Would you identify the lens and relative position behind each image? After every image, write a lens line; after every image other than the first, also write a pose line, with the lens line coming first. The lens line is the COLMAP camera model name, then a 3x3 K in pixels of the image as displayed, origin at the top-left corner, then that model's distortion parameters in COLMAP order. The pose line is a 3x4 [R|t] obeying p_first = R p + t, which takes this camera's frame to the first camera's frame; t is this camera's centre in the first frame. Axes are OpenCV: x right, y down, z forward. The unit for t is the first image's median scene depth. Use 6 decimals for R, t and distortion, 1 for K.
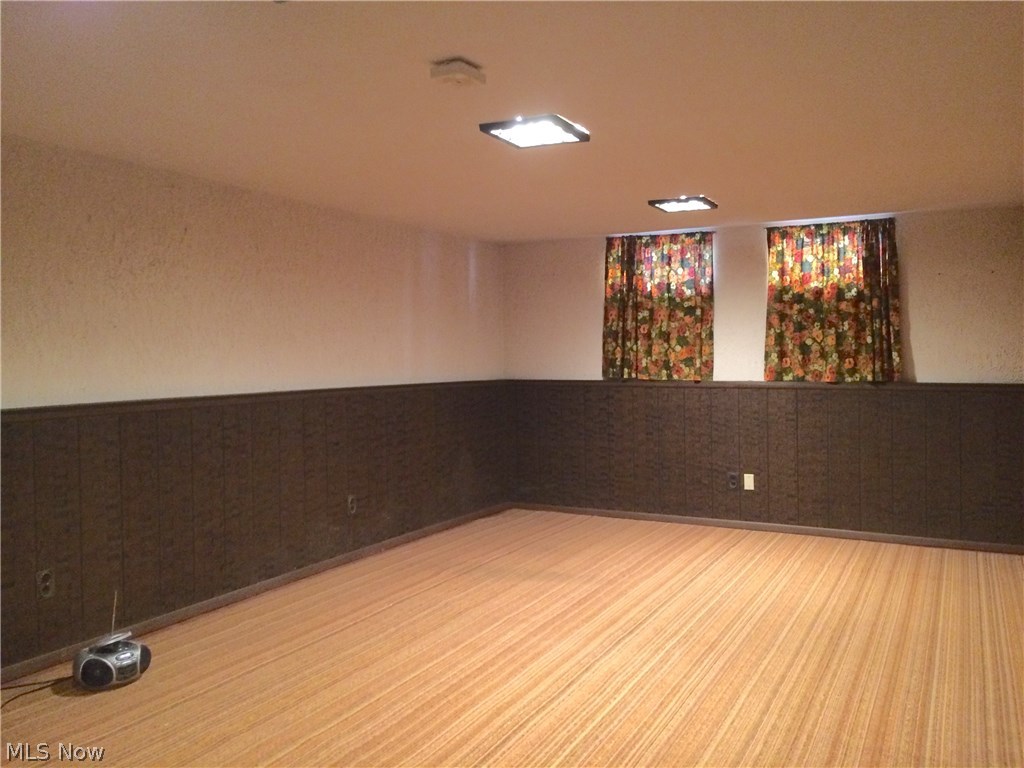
lens RADIAL K [[885.2, 0, 515.6], [0, 885.2, 389.5], [0, 0, 1]] dist [0.079196, -0.101401]
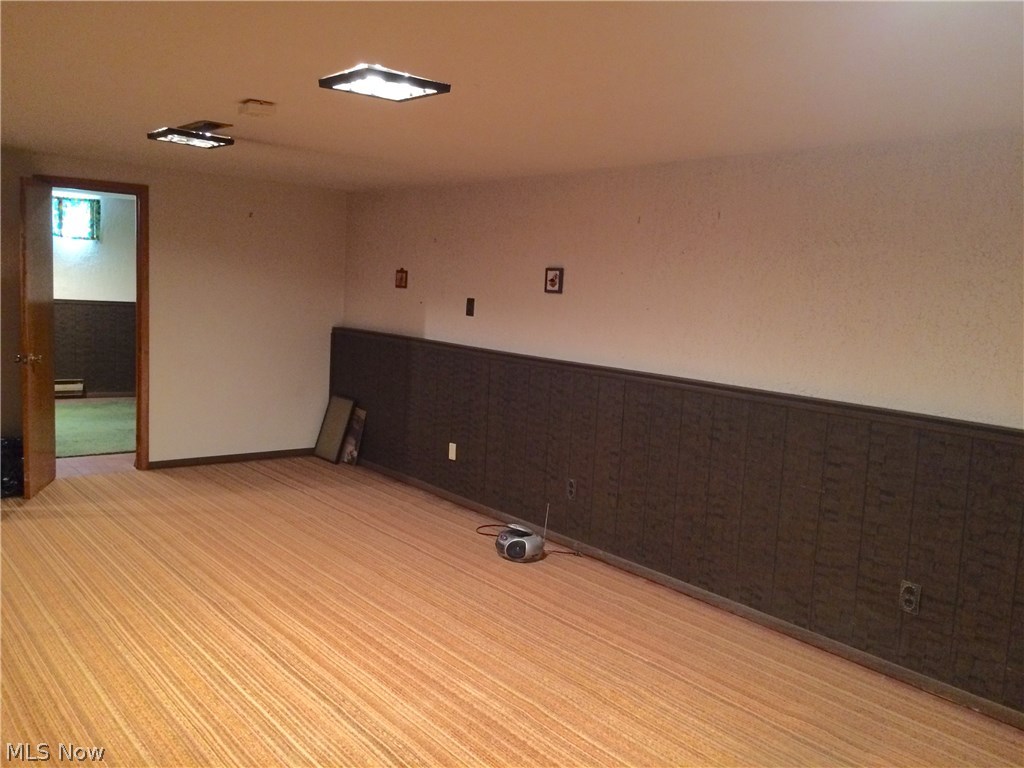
lens RADIAL K [[885.2, 0, 515.3], [0, 885.2, 381.1], [0, 0, 1]] dist [0.079196, -0.101401]
pose [[-0.414300, 0.078457, -0.906752, 0.898064], [-0.096422, 0.986887, 0.129446, -0.143086], [0.905018, 0.141061, -0.401303, 1.715689]]
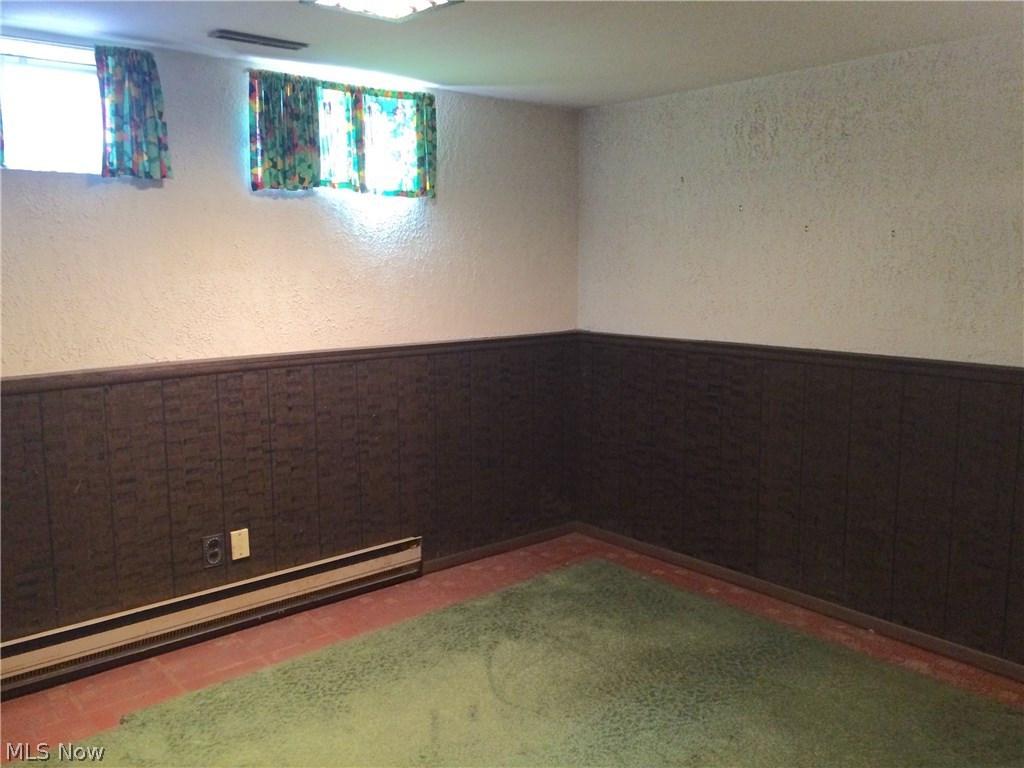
lens RADIAL K [[885.2, 0, 511.1], [0, 885.2, 380.7], [0, 0, 1]] dist [0.079196, -0.101401]
pose [[-0.279877, 0.148715, -0.948448, 0.836227], [-0.048794, 0.984449, 0.168758, -0.137296], [0.958795, 0.093510, -0.268268, 1.589166]]
